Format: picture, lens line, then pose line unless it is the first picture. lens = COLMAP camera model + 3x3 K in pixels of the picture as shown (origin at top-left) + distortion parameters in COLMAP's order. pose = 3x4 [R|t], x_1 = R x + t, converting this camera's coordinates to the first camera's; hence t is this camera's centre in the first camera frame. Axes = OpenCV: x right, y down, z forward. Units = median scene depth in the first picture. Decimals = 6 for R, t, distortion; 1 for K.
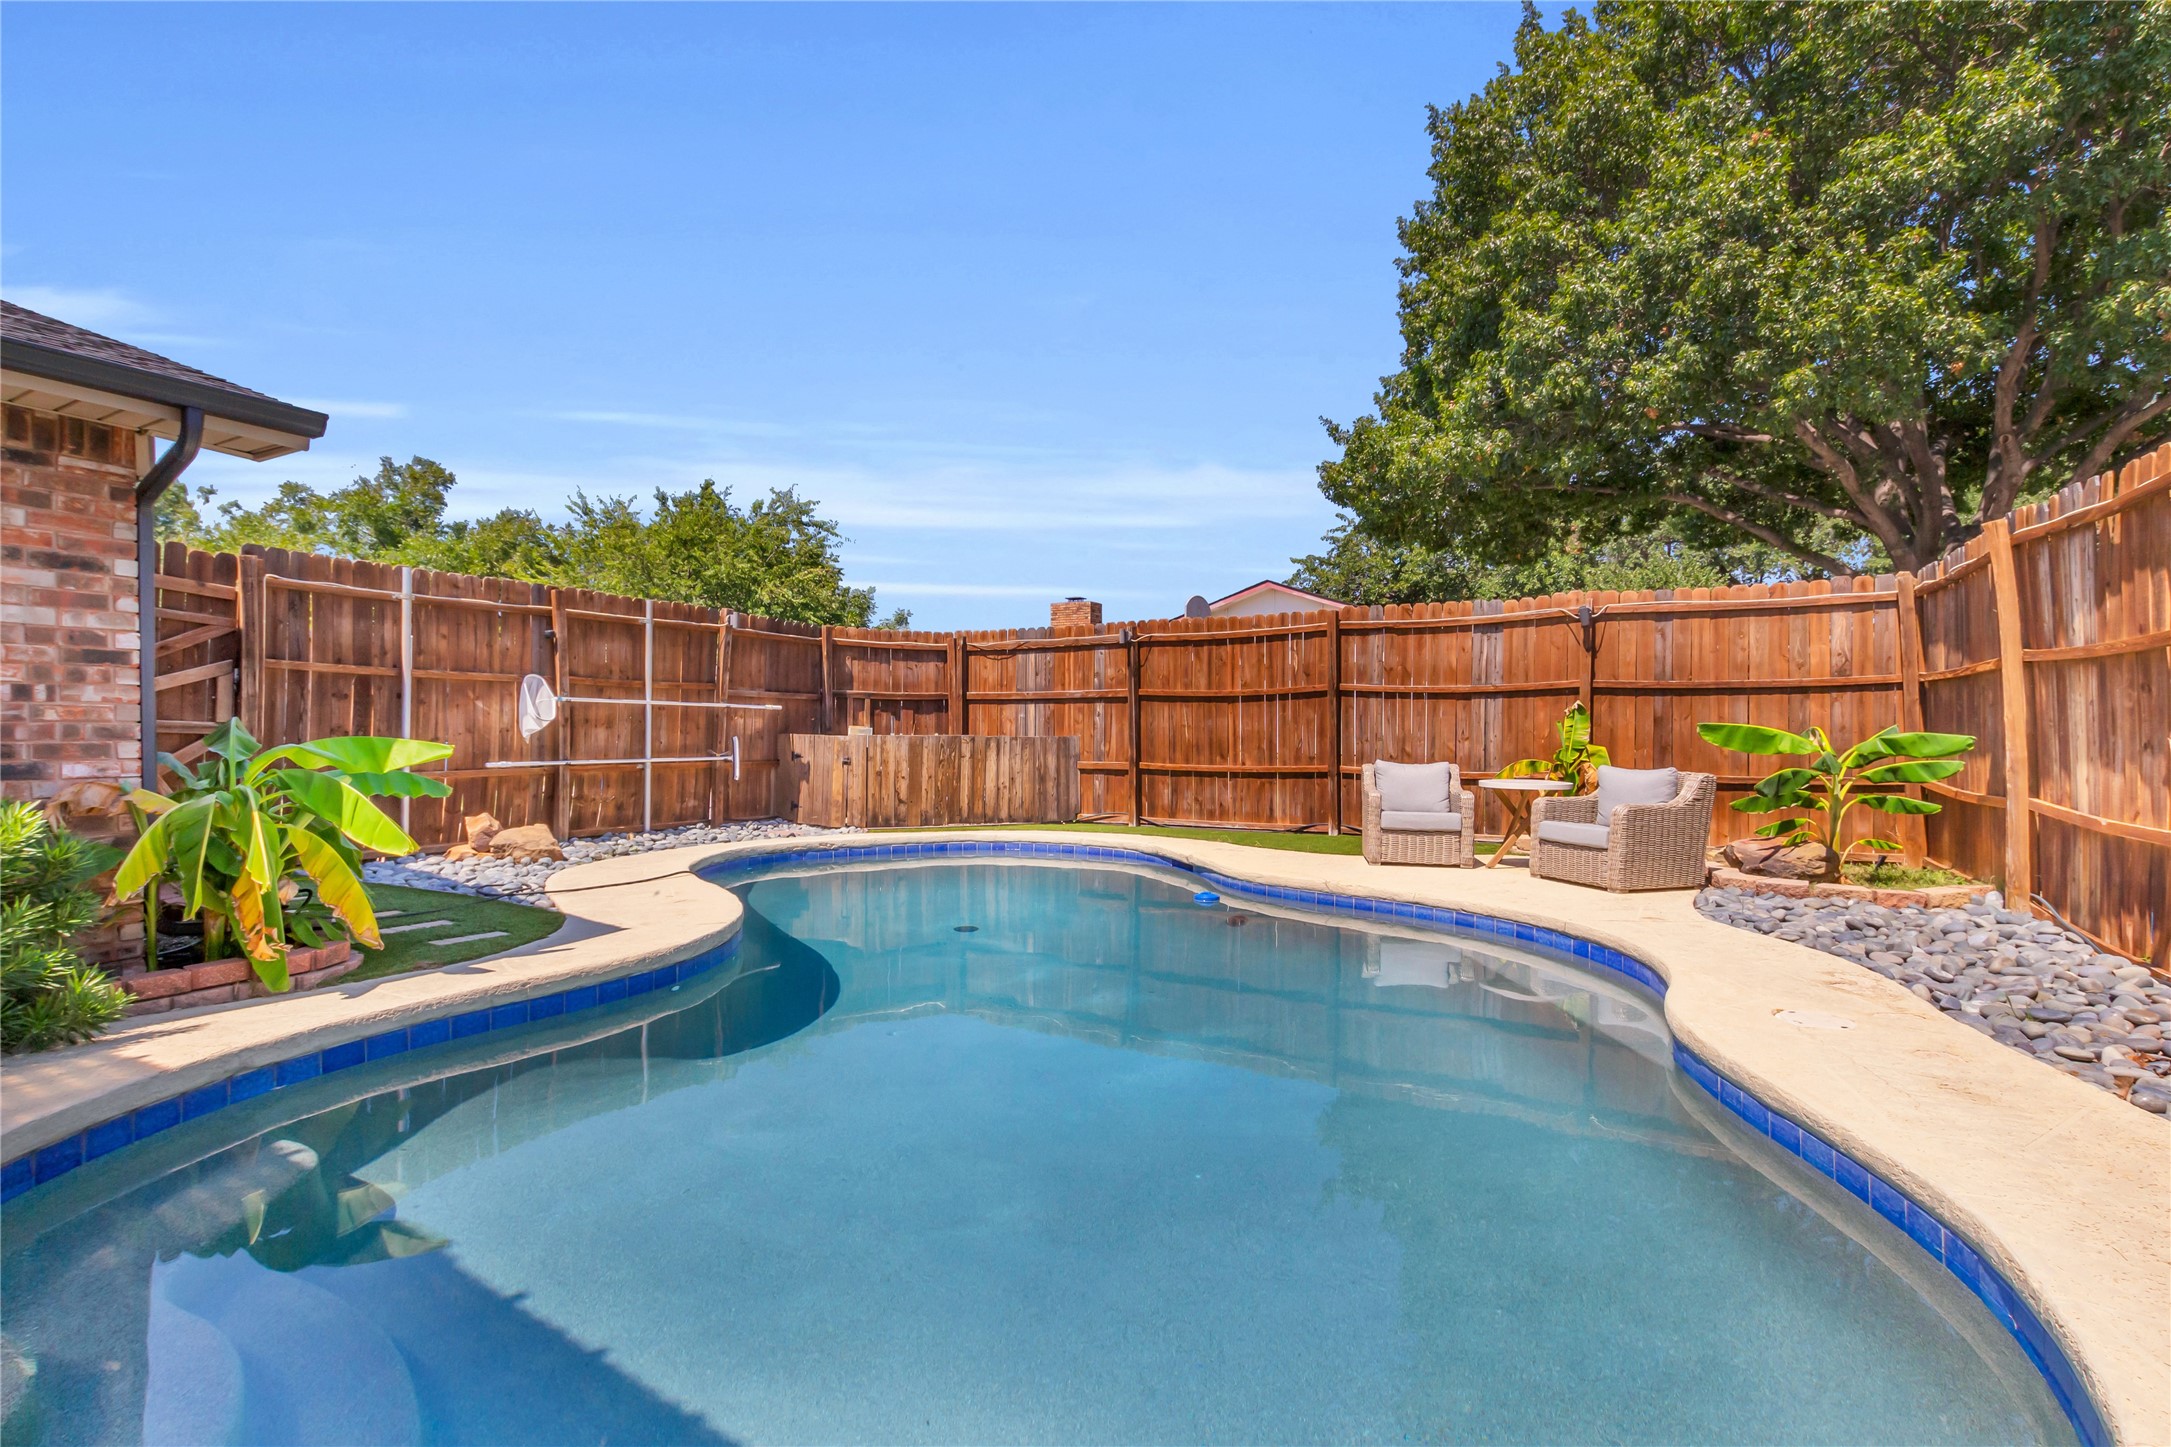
lens RADIAL K [[1007.0, 0, 1081.9], [0, 1007.0, 725.5], [0, 0, 1]] dist [0.003681, -0.001496]
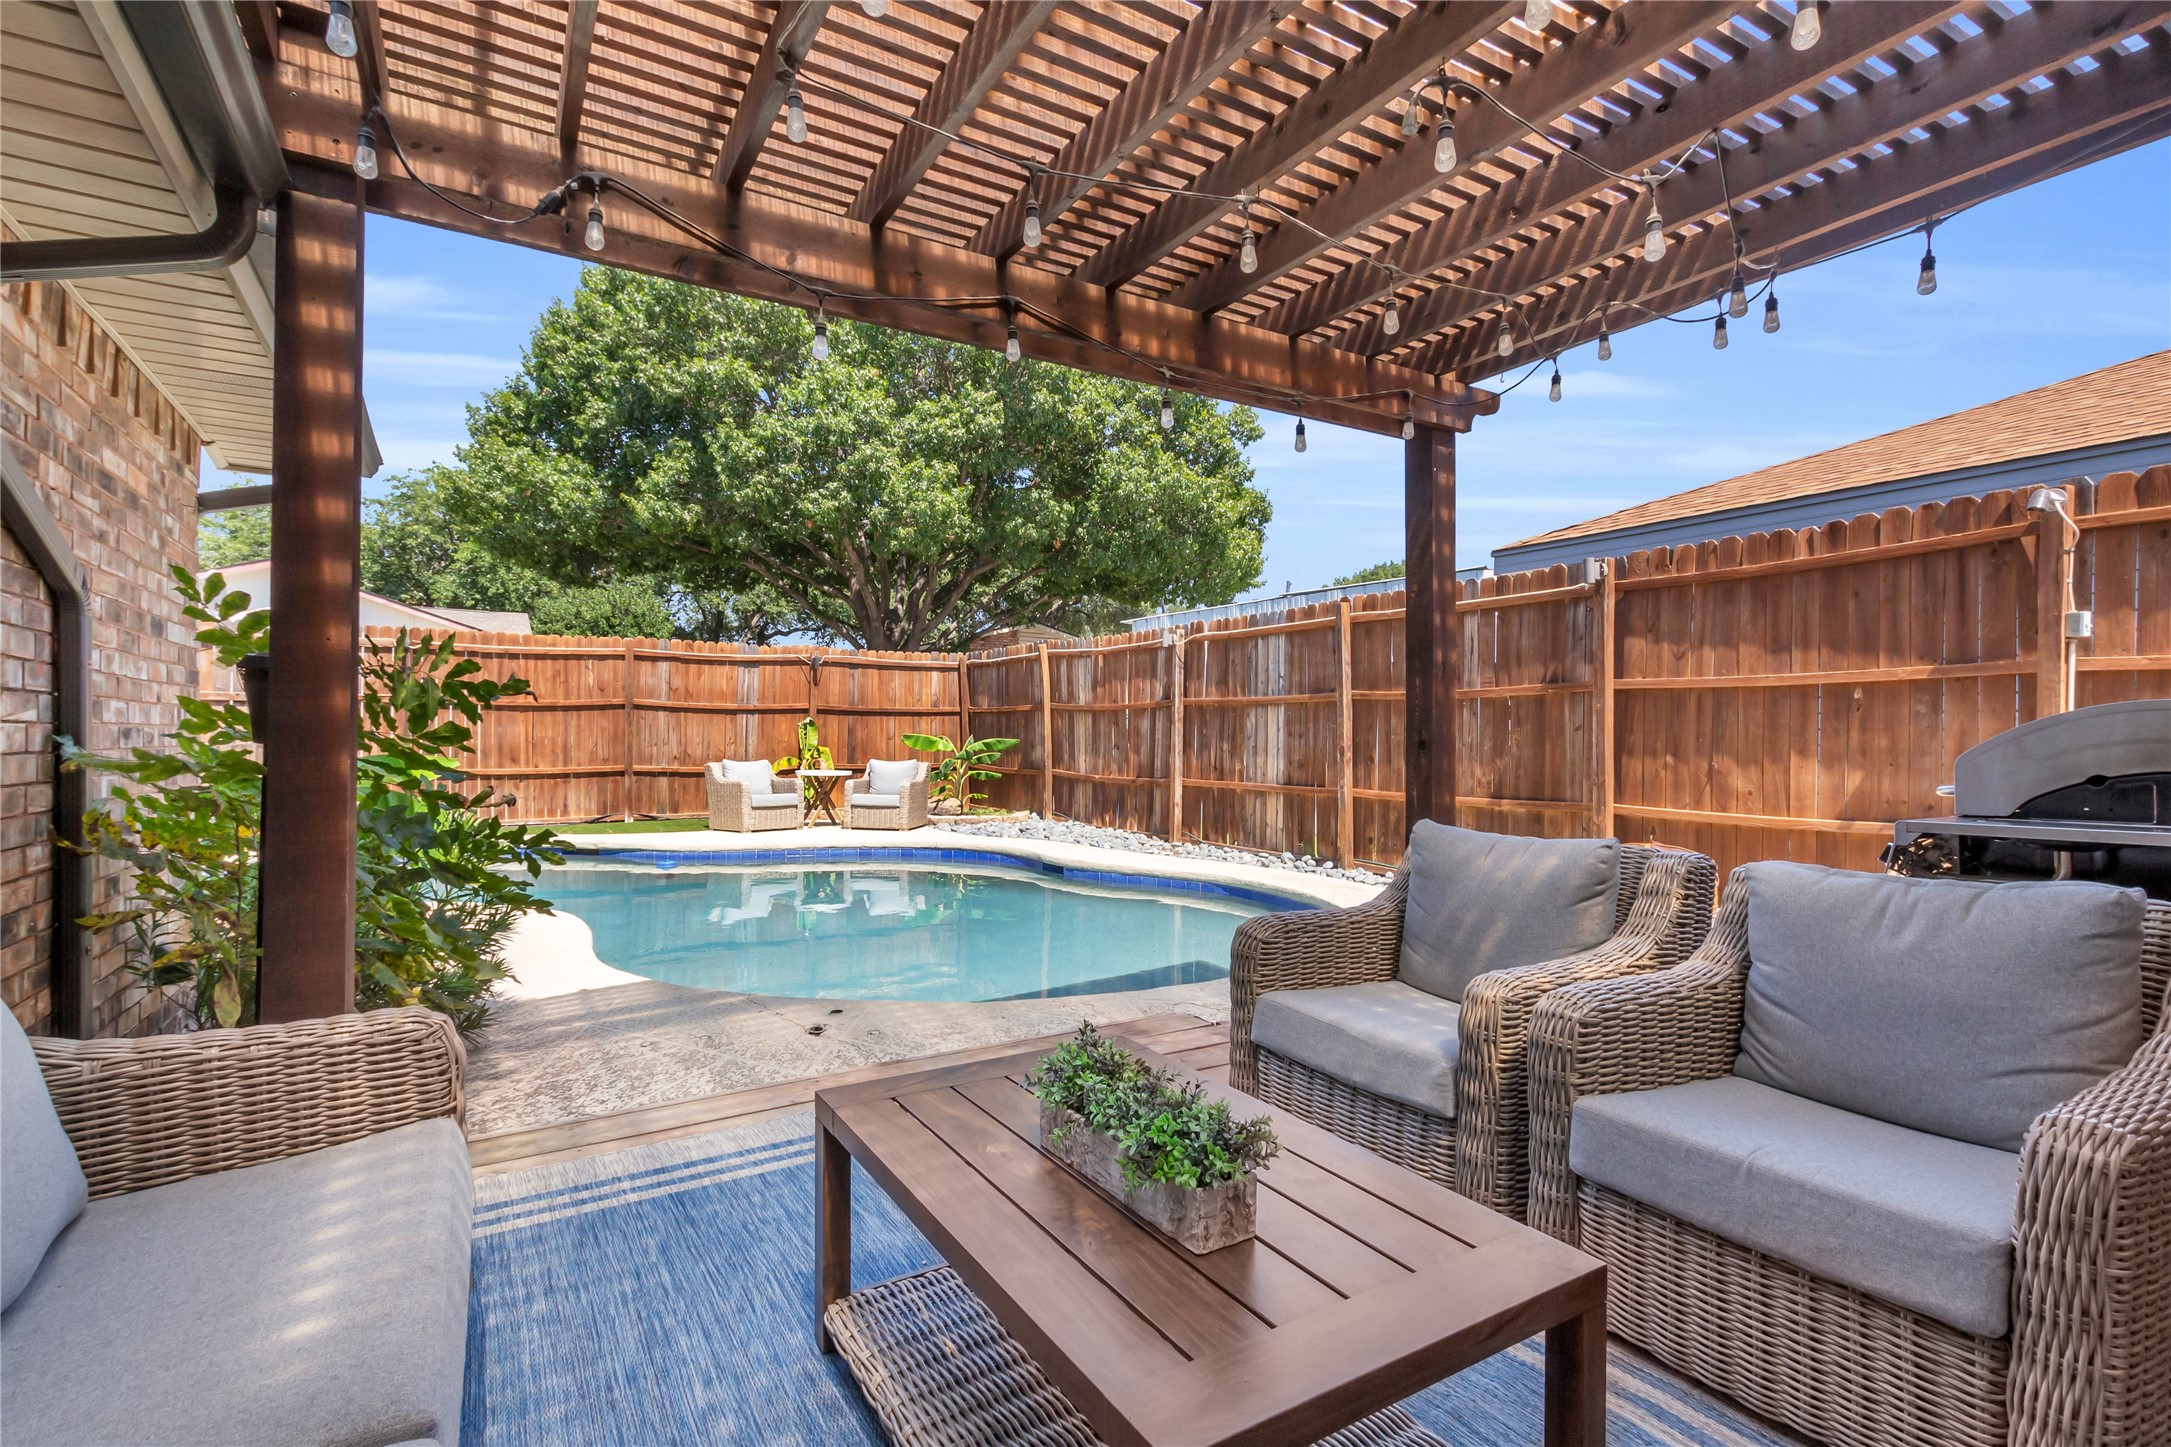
lens RADIAL K [[1007.0, 0, 1077.7], [0, 1007.0, 726.0], [0, 0, 1]] dist [0.003681, -0.001496]
pose [[0.472465, 0.005146, 0.881334, -0.622957], [-0.010482, 0.999945, -0.000219, -0.014974], [-0.881287, -0.009135, 0.472493, -0.070437]]
